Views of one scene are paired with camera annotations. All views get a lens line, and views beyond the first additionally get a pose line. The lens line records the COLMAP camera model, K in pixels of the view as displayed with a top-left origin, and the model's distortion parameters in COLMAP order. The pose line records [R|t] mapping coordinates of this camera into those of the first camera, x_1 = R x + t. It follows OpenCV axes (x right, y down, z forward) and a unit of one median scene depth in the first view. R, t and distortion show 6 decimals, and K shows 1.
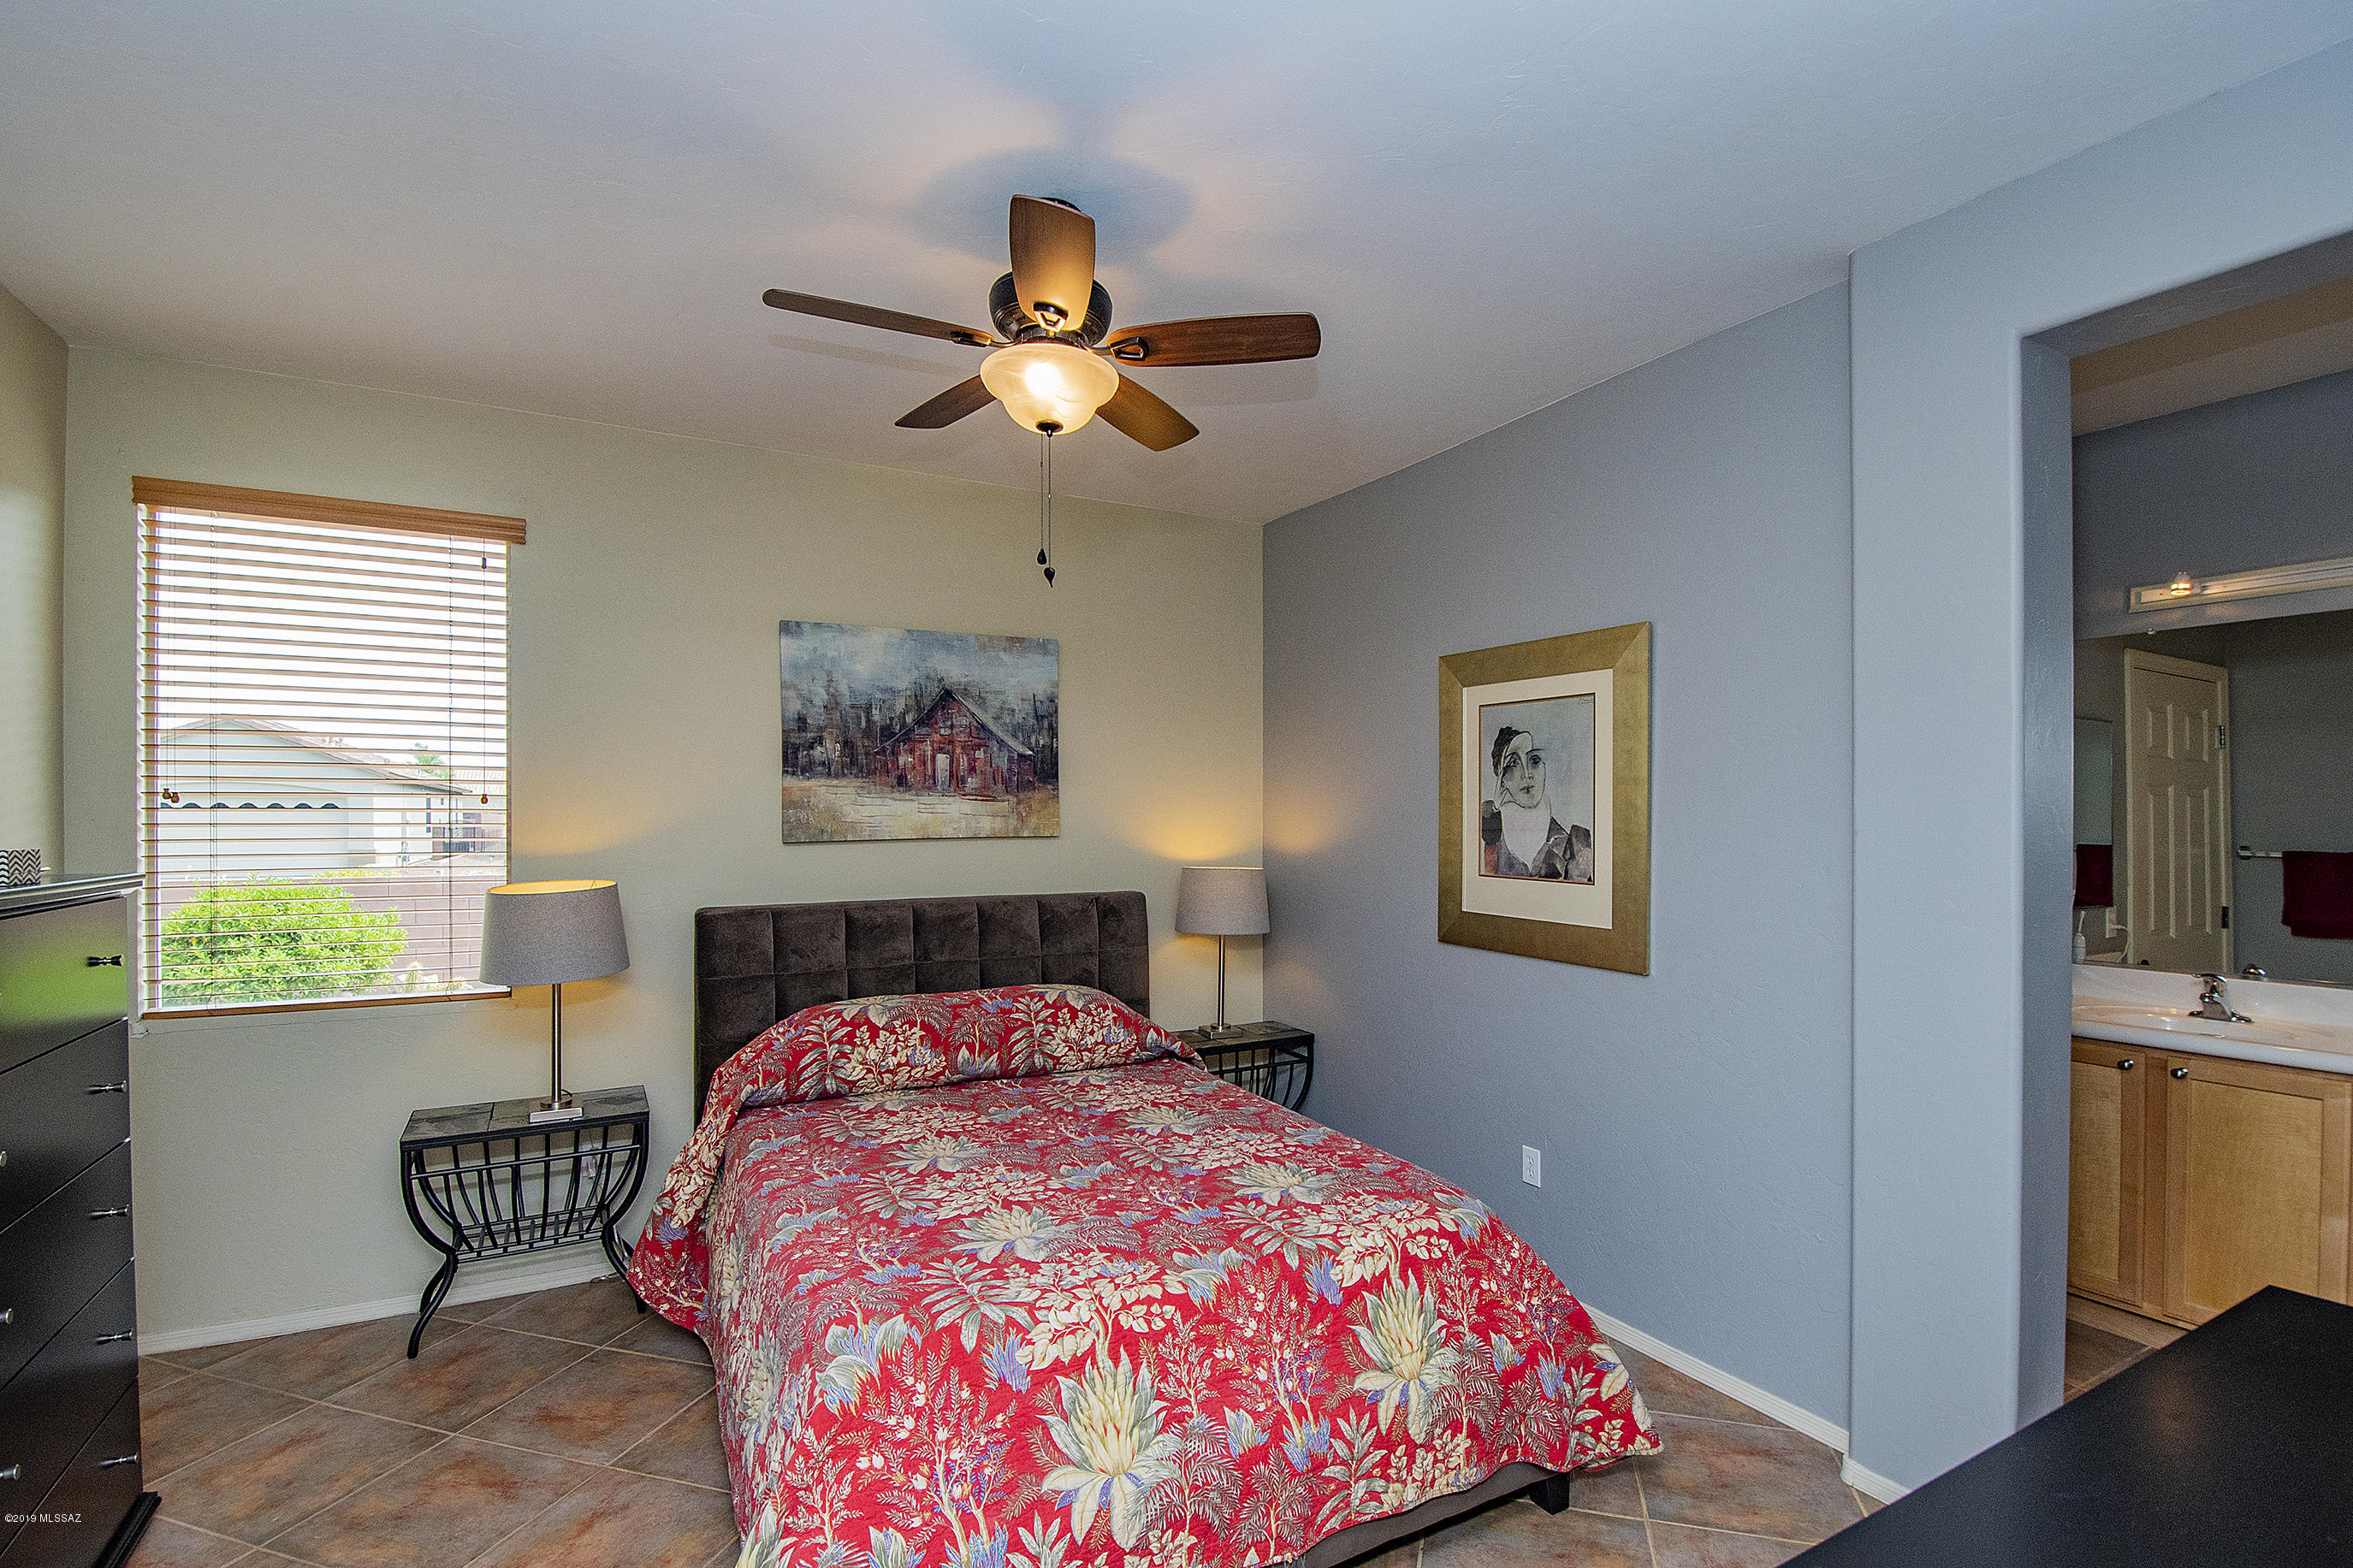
lens RADIAL K [[1059.6, 0, 1163.7], [0, 1059.6, 819.1], [0, 0, 1]] dist [0.024287, -0.028371]
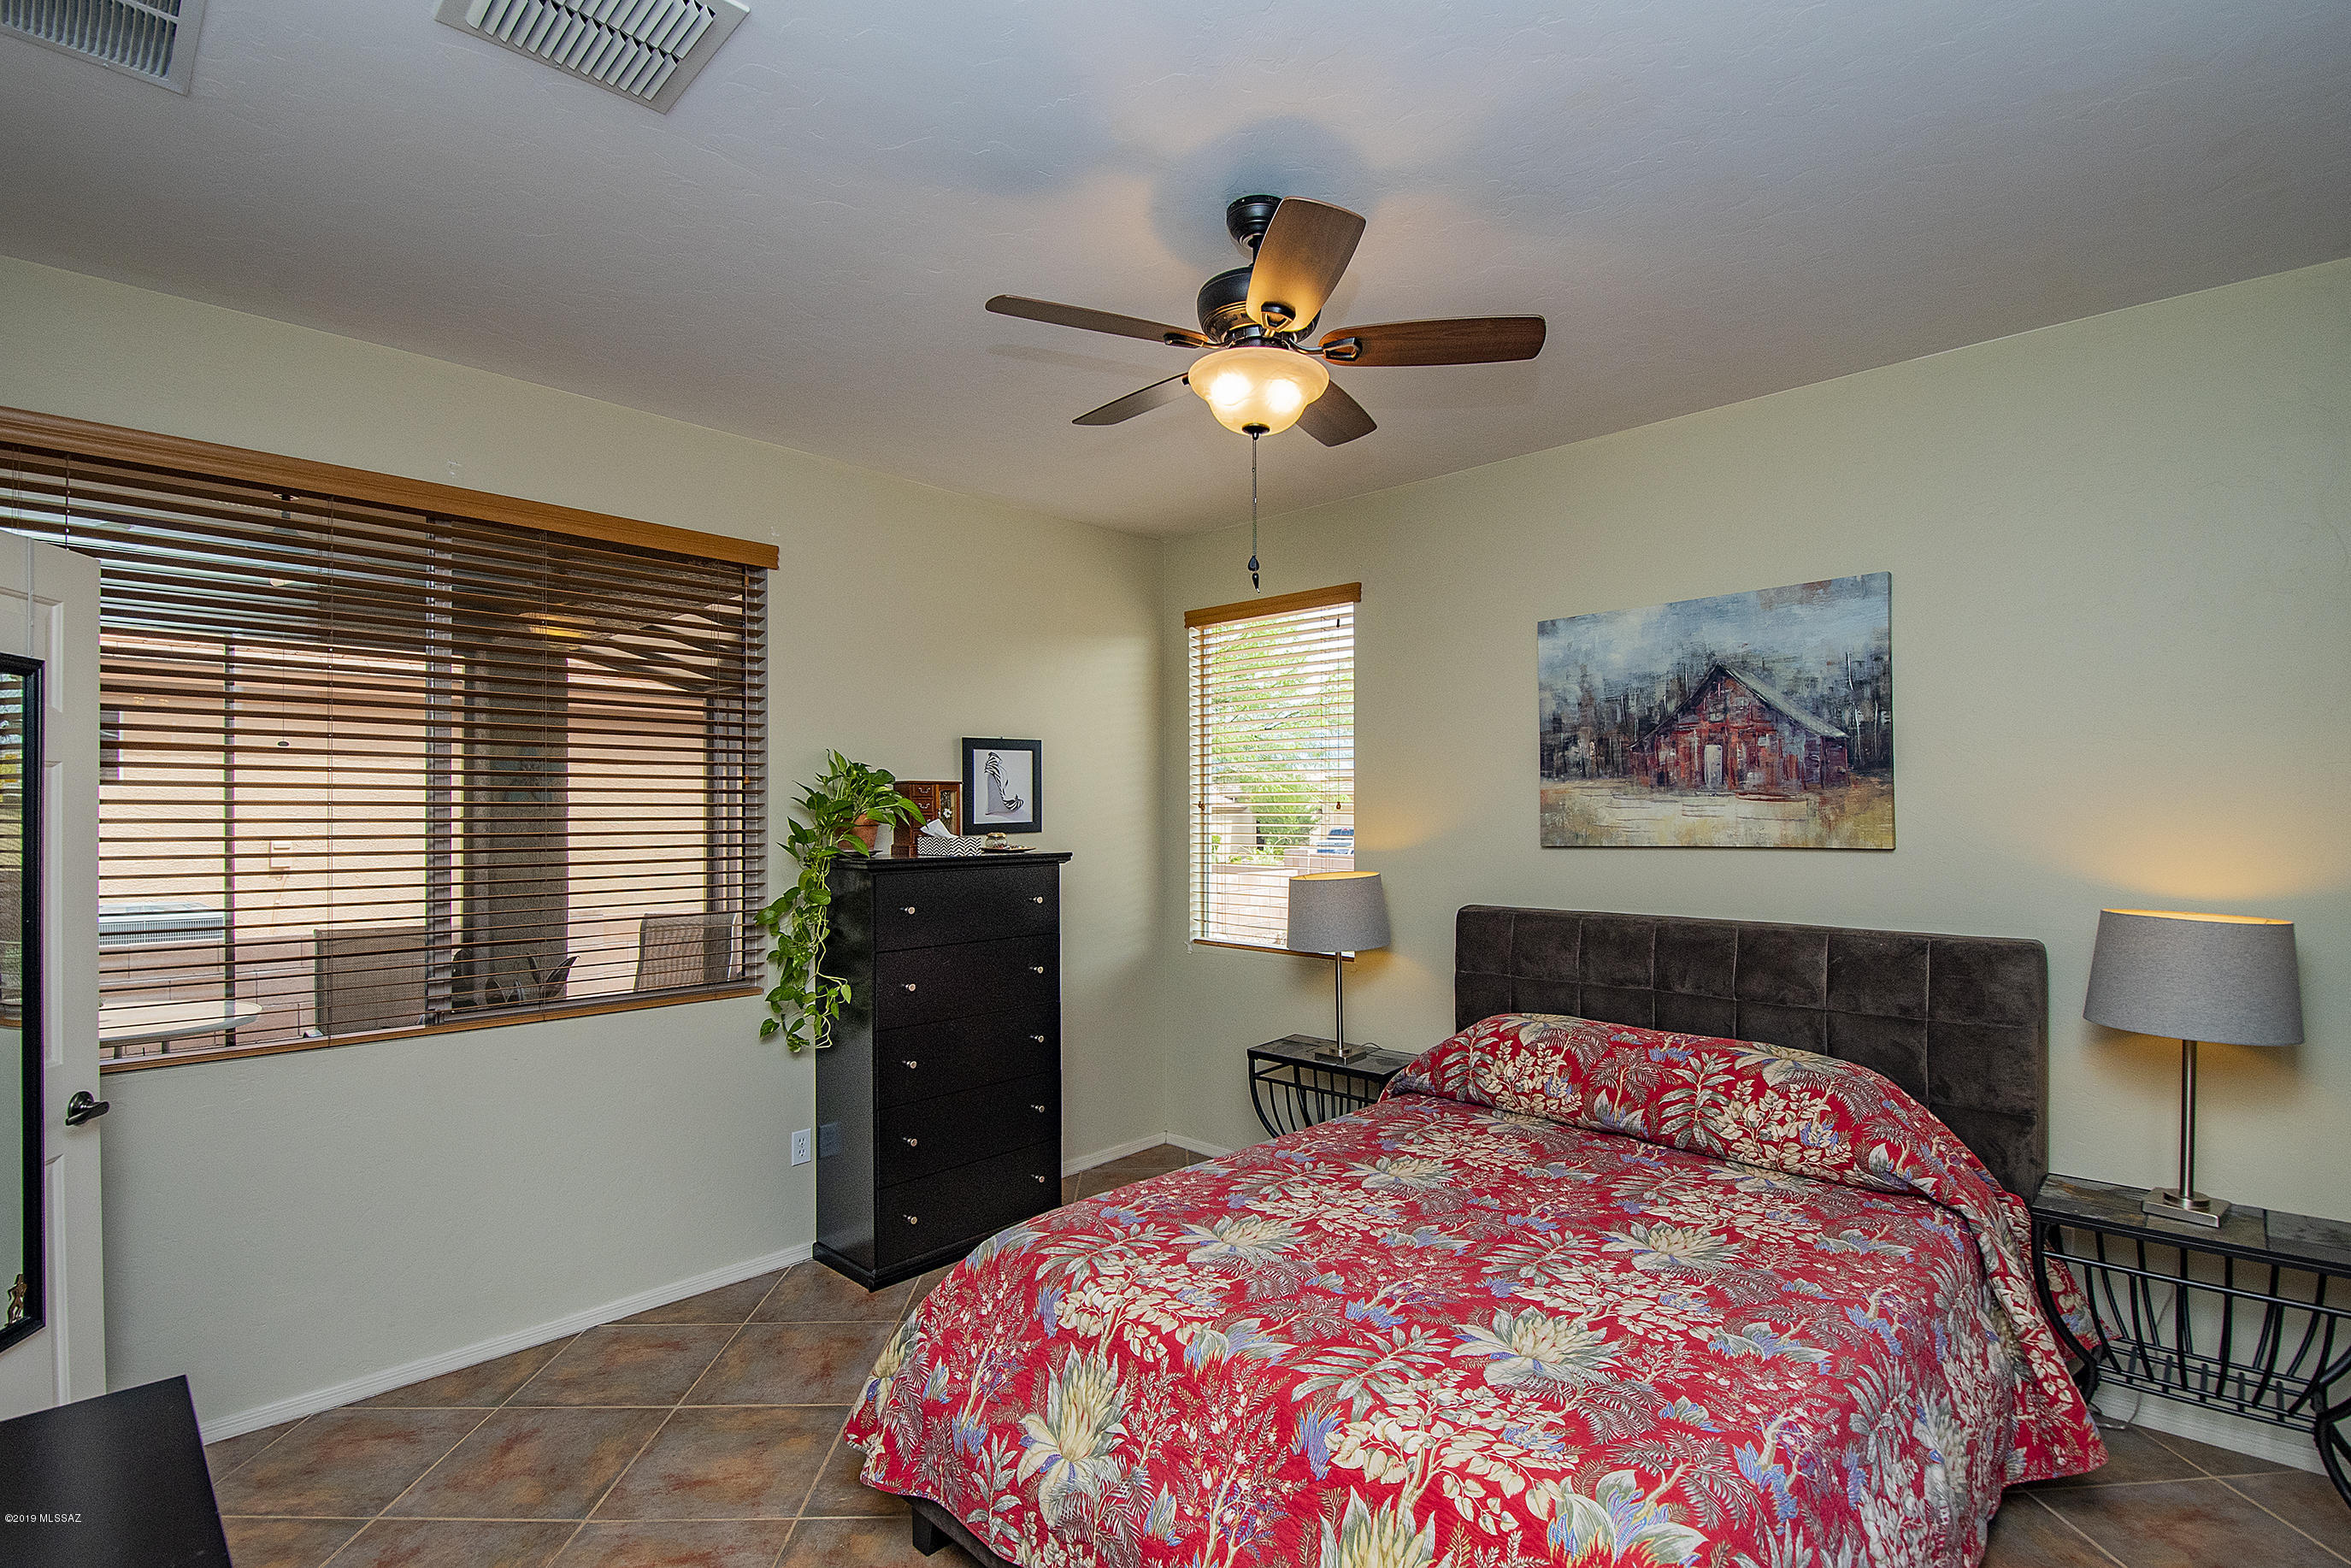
lens RADIAL K [[1074.0, 0, 1204.9], [0, 1074.0, 810.2], [0, 0, 1]] dist [0.004488, 0.000424]
pose [[0.324084, -0.001841, -0.946026, 0.559277], [0.000546, 0.999998, -0.001759, -0.011344], [0.946028, 0.000054, 0.324085, 0.437277]]
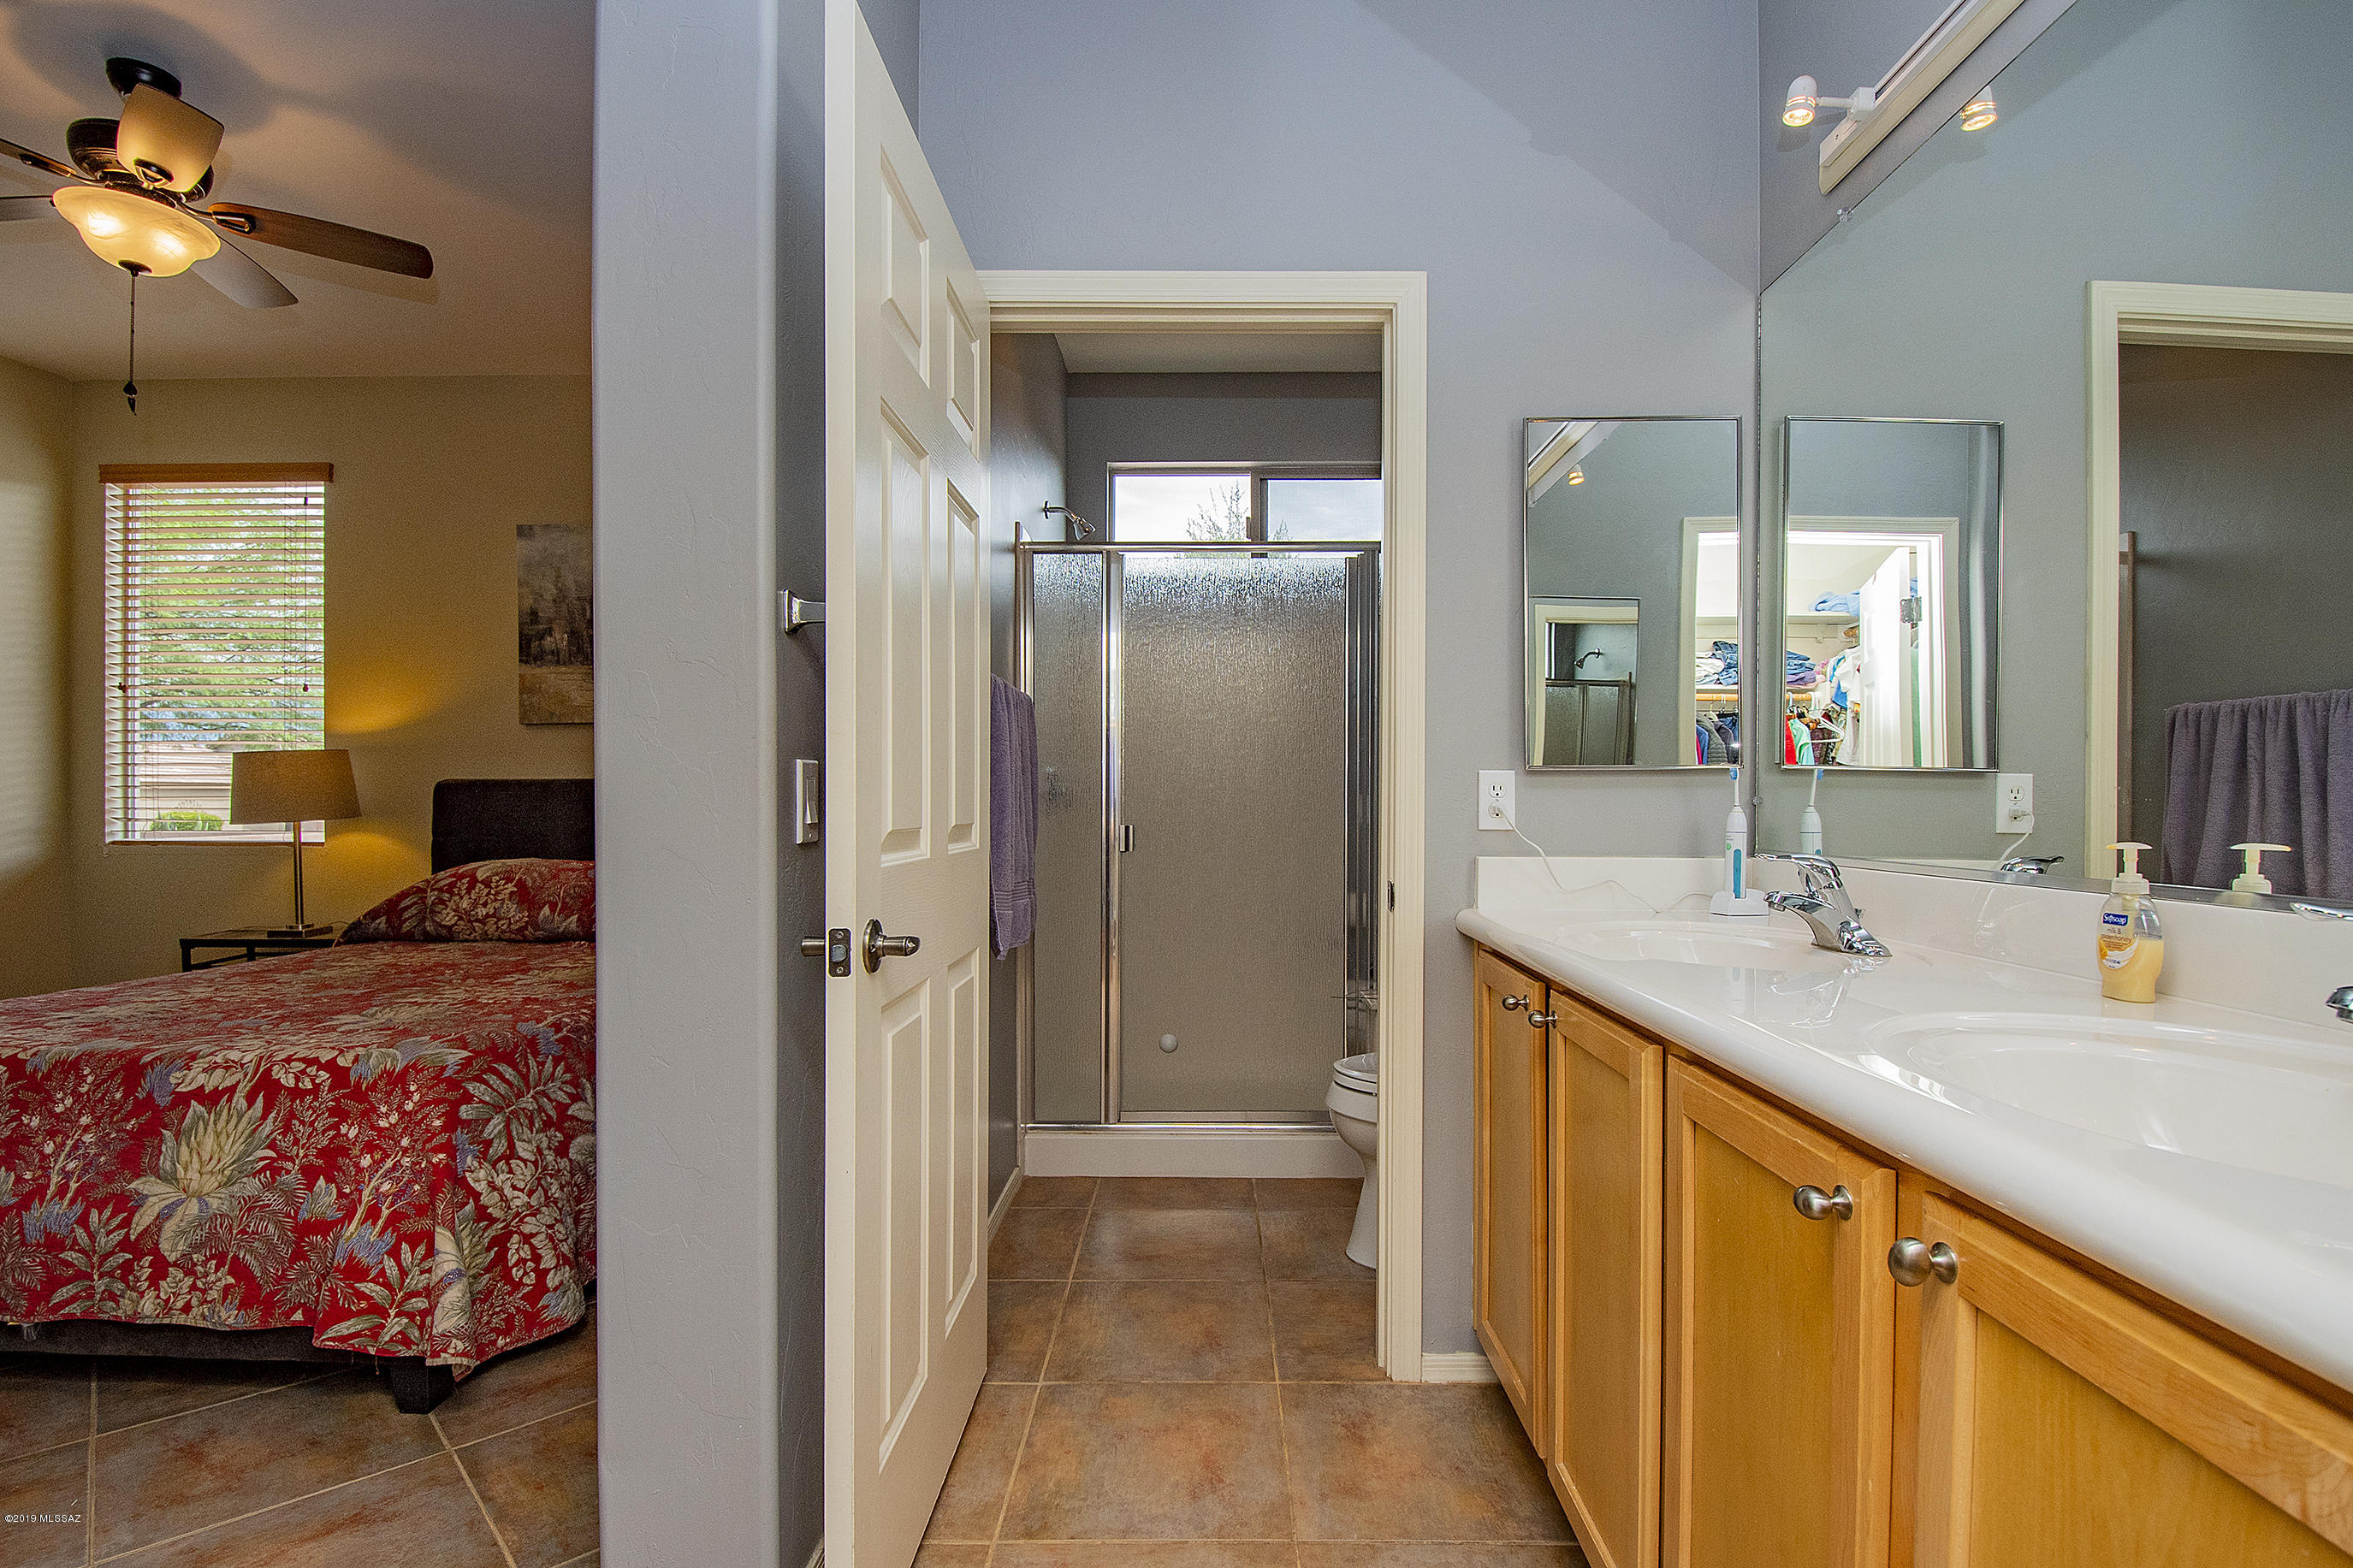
lens RADIAL K [[1087.7, 0, 1192.4], [0, 1087.7, 808.0], [0, 0, 1]] dist [0.001380, -0.013474]
pose [[0.878202, 0.006188, -0.478250, 0.931311], [-0.003650, 0.999974, 0.006235, 0.115647], [0.478276, -0.003730, 0.878202, 0.385660]]
